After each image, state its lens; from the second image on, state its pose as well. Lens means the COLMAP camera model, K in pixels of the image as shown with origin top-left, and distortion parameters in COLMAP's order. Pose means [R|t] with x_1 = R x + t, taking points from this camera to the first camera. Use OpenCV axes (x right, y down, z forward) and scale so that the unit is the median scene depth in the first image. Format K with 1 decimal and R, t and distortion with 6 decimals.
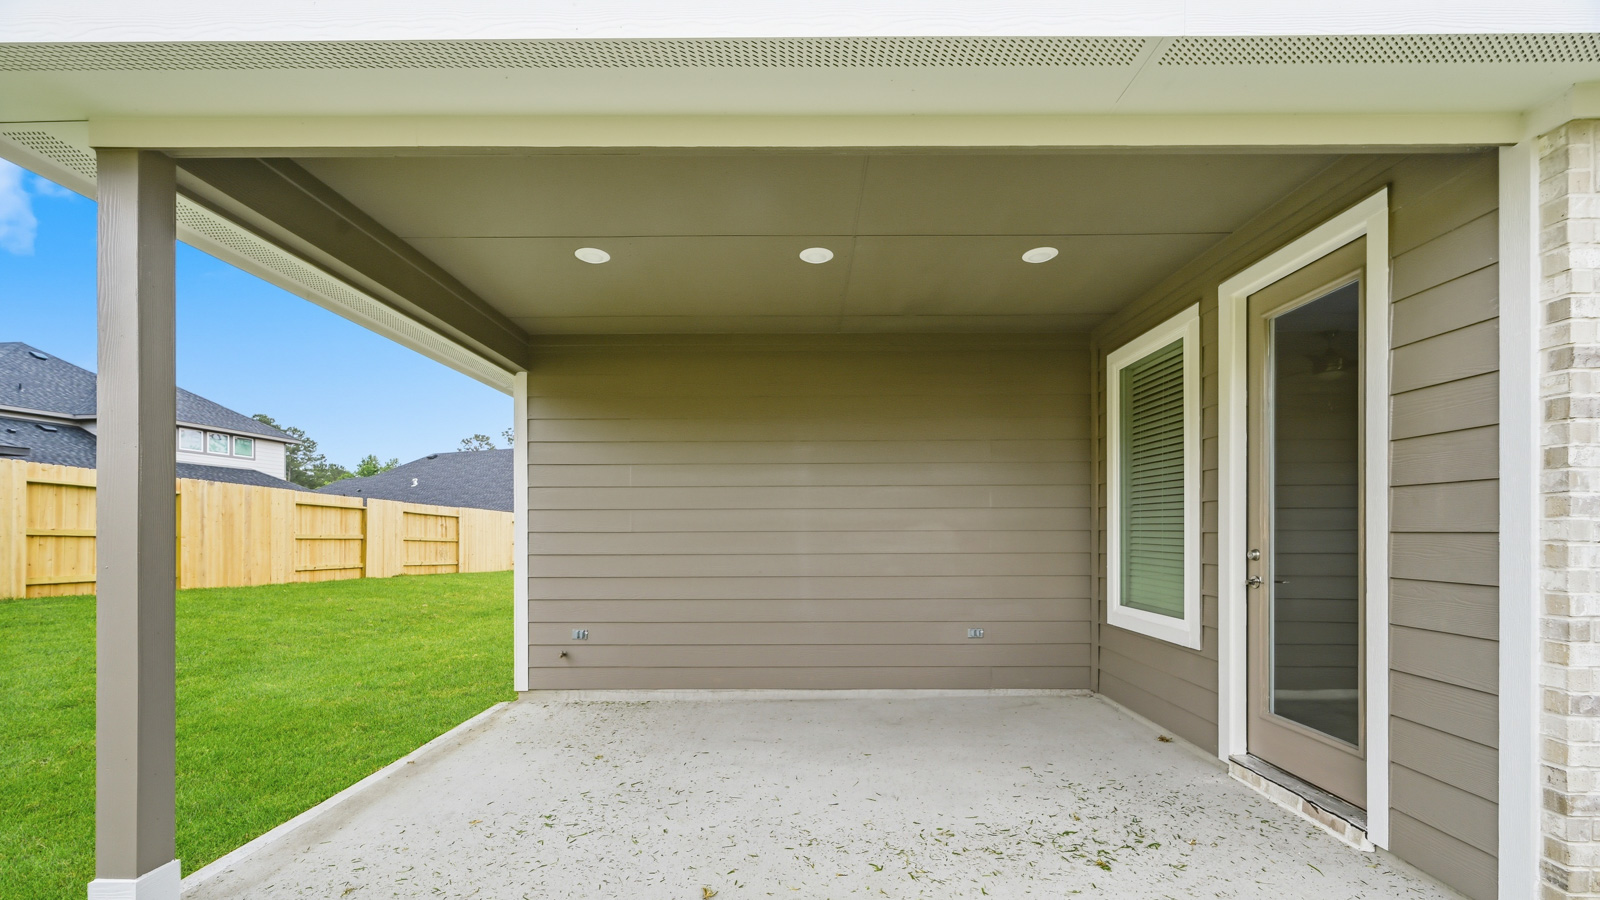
lens RADIAL K [[630.1, 0, 793.7], [0, 630.1, 565.7], [0, 0, 1]] dist [-0.000887, -0.000223]
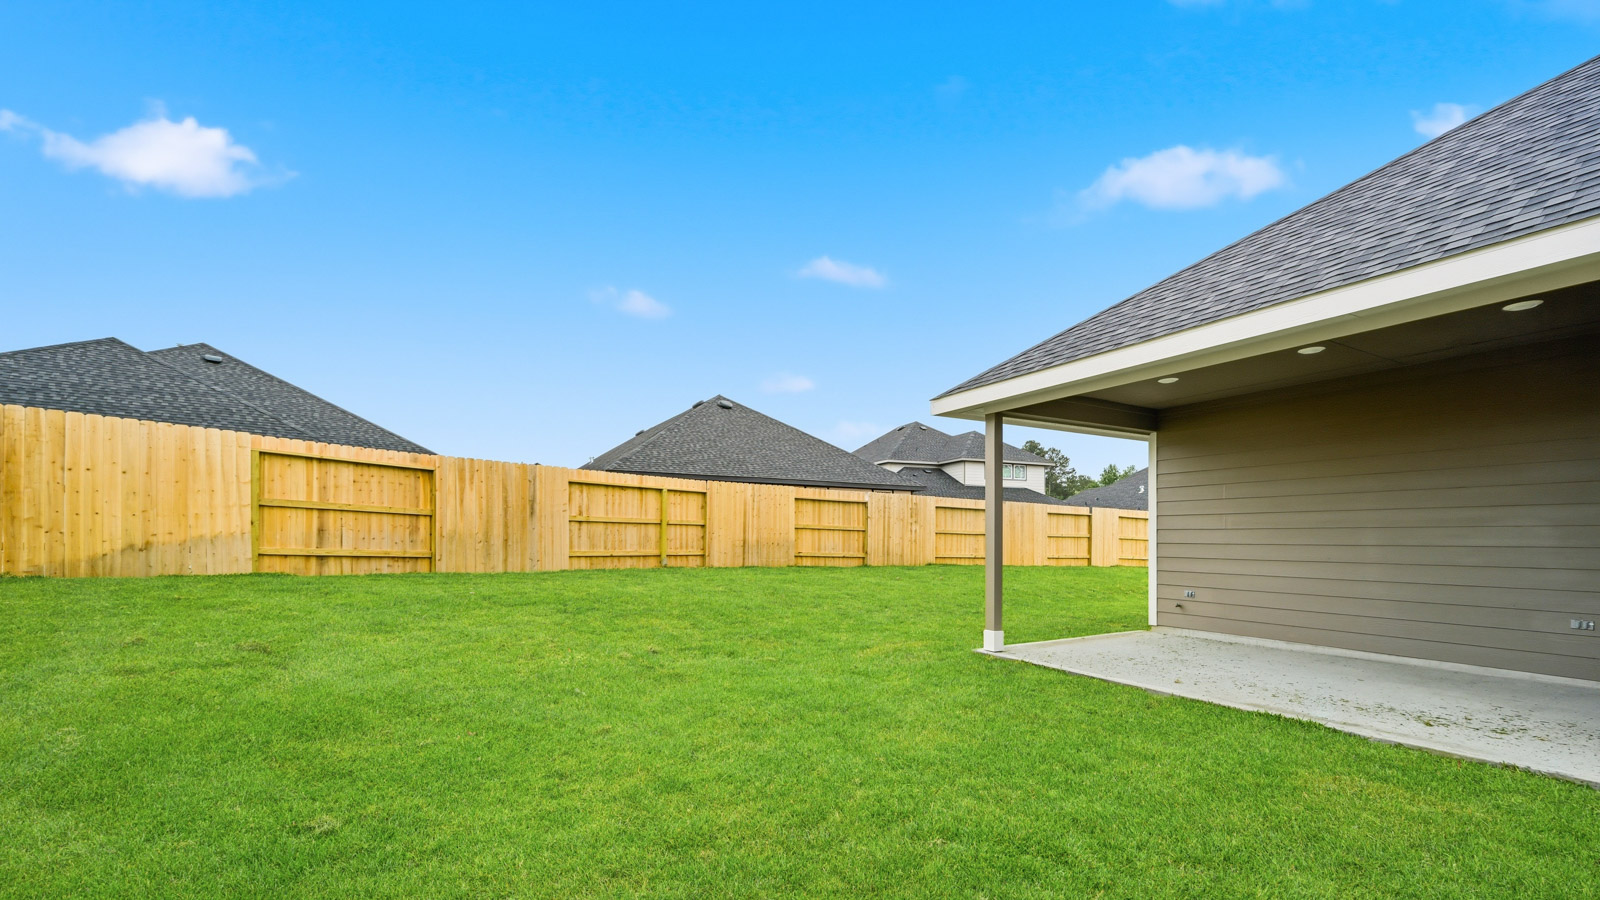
lens RADIAL K [[630.1, 0, 800.9], [0, 630.1, 460.8], [0, 0, 1]] dist [-0.000887, -0.000223]
pose [[0.497619, -0.099084, -0.861718, 0.207123], [-0.048329, 0.988744, -0.141599, 0.017763], [0.866048, 0.112108, 0.487229, -0.236748]]
